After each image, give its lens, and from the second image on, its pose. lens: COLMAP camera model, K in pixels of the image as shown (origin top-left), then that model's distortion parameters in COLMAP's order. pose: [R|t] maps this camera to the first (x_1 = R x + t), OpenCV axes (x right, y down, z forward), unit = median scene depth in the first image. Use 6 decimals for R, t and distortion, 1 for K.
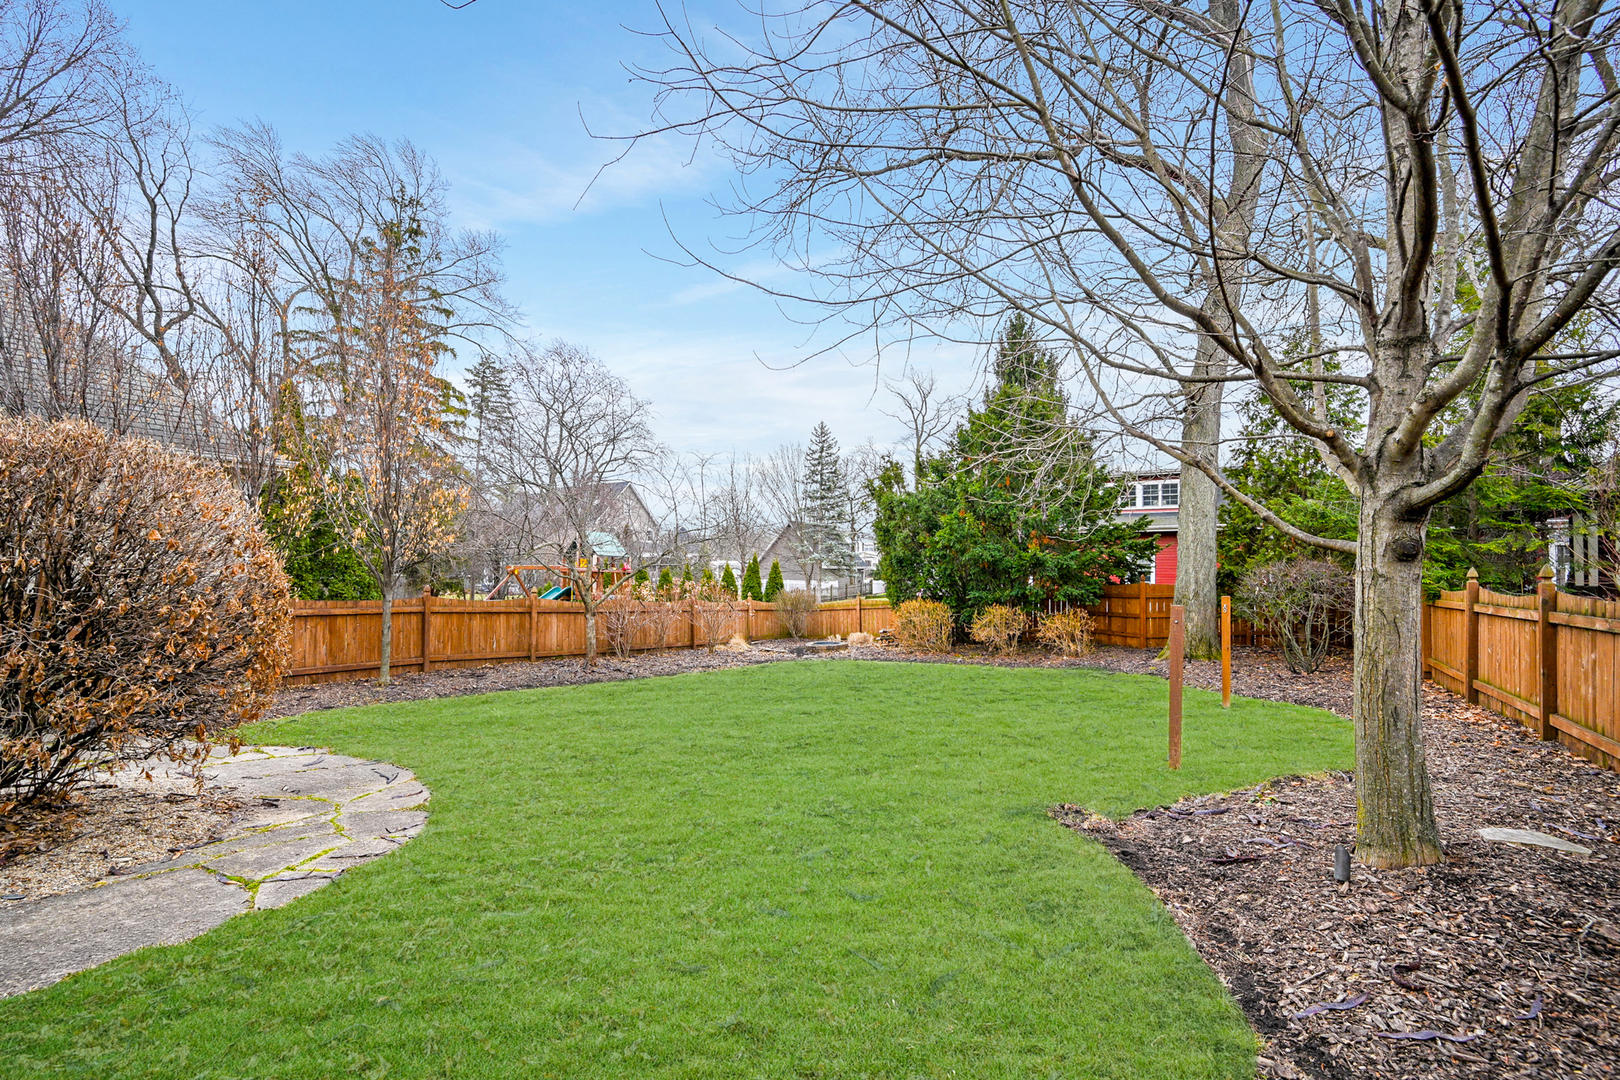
lens RADIAL K [[701.7, 0, 810.5], [0, 701.7, 553.7], [0, 0, 1]] dist [0.001514, 0.000746]
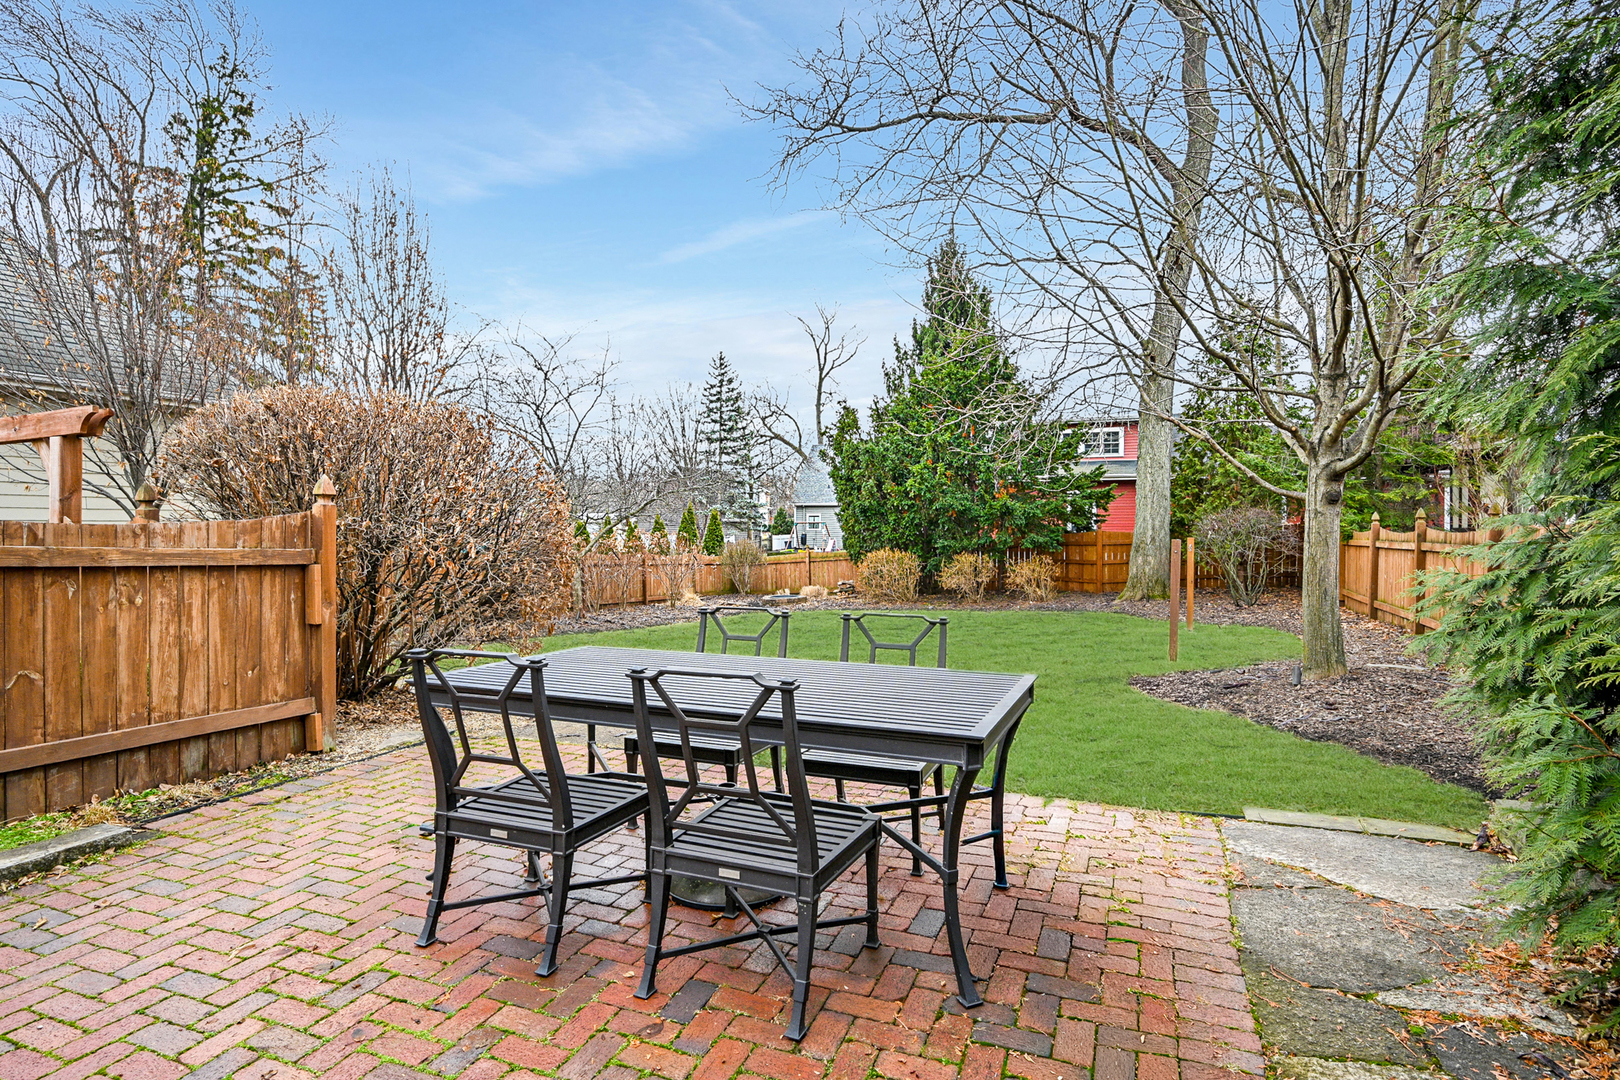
lens RADIAL K [[823.2, 0, 811.3], [0, 823.2, 532.4], [0, 0, 1]] dist [0.000772, -0.000302]
pose [[0.989278, -0.007471, 0.145851, -0.143980], [0.002509, 0.999413, 0.034176, 0.001629], [-0.146020, -0.033444, 0.988716, -0.164137]]
